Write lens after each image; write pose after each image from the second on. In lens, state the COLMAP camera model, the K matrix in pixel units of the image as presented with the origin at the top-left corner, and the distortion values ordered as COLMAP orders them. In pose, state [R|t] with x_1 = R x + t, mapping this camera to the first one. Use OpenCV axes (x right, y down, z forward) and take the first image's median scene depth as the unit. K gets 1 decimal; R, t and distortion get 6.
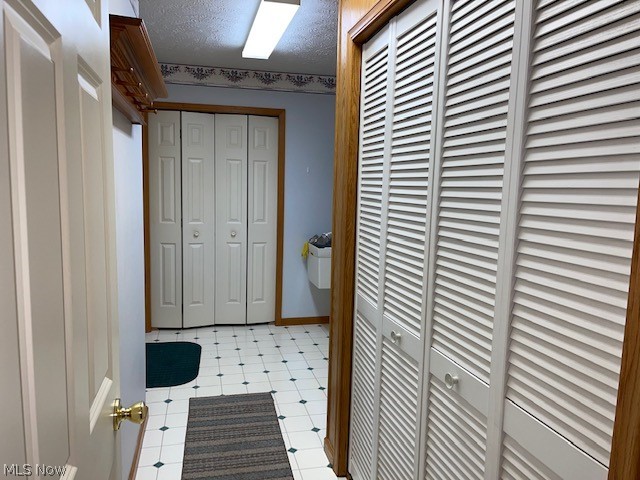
lens RADIAL K [[487.7, 0, 320.0], [0, 487.7, 240.0], [0, 0, 1]] dist [0.066703, -0.073967]
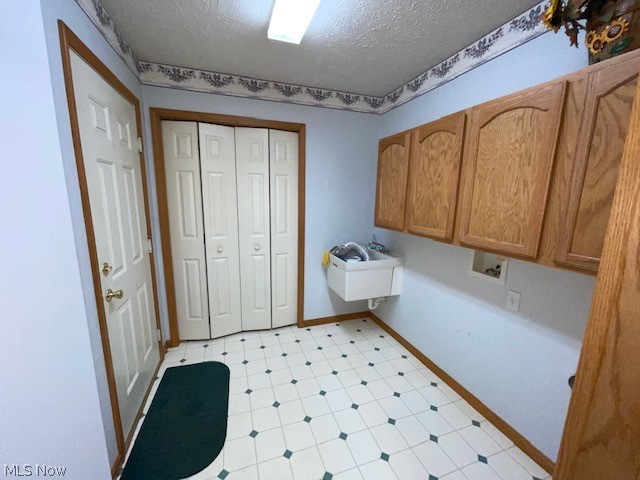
lens RADIAL K [[258.9, 0, 320.0], [0, 258.9, 240.0], [0, 0, 1]] dist [-0.000063, 0.000155]
pose [[0.994811, -0.025532, 0.098486, -0.099226], [0.020136, 0.998261, 0.055397, -0.054833], [-0.099729, -0.053127, 0.993595, 0.447640]]
